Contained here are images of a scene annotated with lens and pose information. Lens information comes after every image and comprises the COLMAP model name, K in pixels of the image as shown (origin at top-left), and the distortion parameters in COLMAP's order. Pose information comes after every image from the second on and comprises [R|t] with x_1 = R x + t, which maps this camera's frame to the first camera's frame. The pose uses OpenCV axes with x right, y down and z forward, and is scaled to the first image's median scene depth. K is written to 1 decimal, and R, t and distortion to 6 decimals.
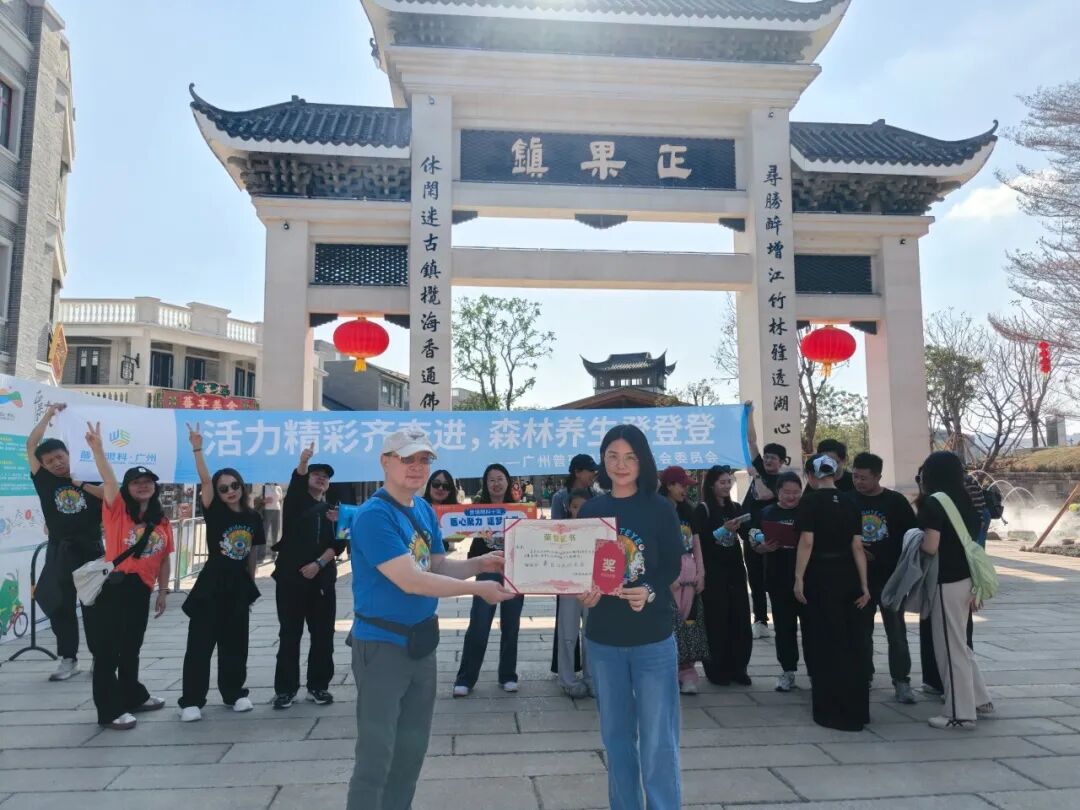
lens RADIAL K [[800.1, 0, 539.3], [0, 800.1, 401.7], [0, 0, 1]] dist [0.031484, -0.038932]
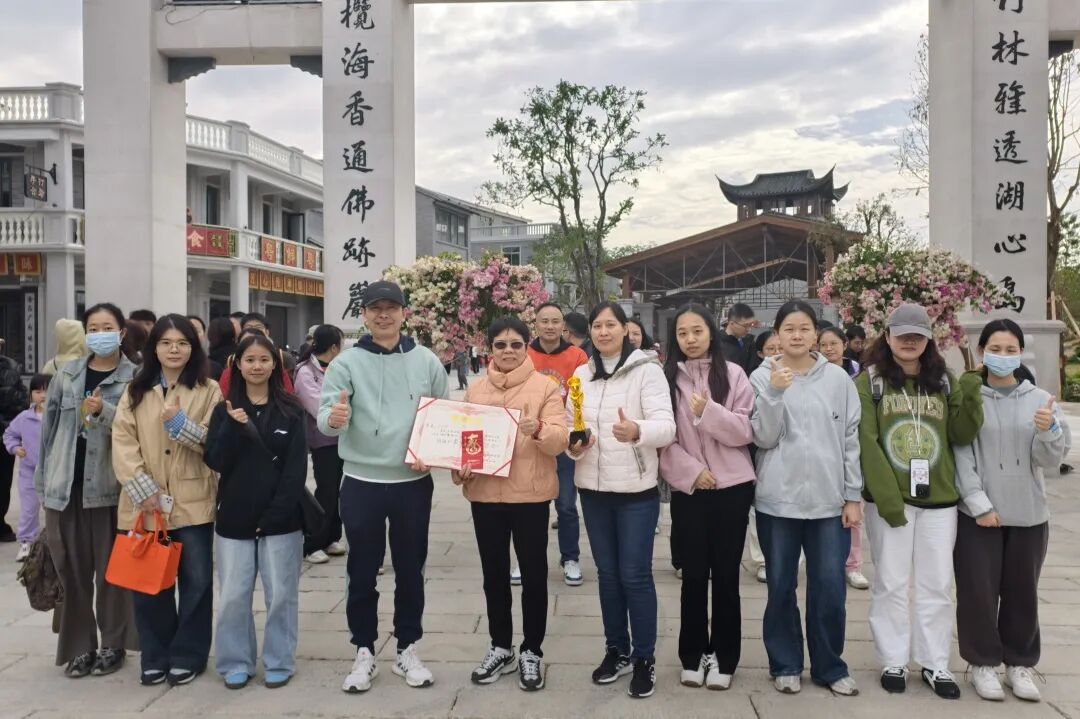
lens RADIAL K [[959.6, 0, 542.4], [0, 959.6, 355.9], [0, 0, 1]] dist [0.032273, -0.007005]
pose [[0.989701, 0.001586, -0.143139, 0.084426], [0.014433, 0.993737, 0.110806, 0.031374], [0.142419, -0.111731, 0.983480, 0.306294]]
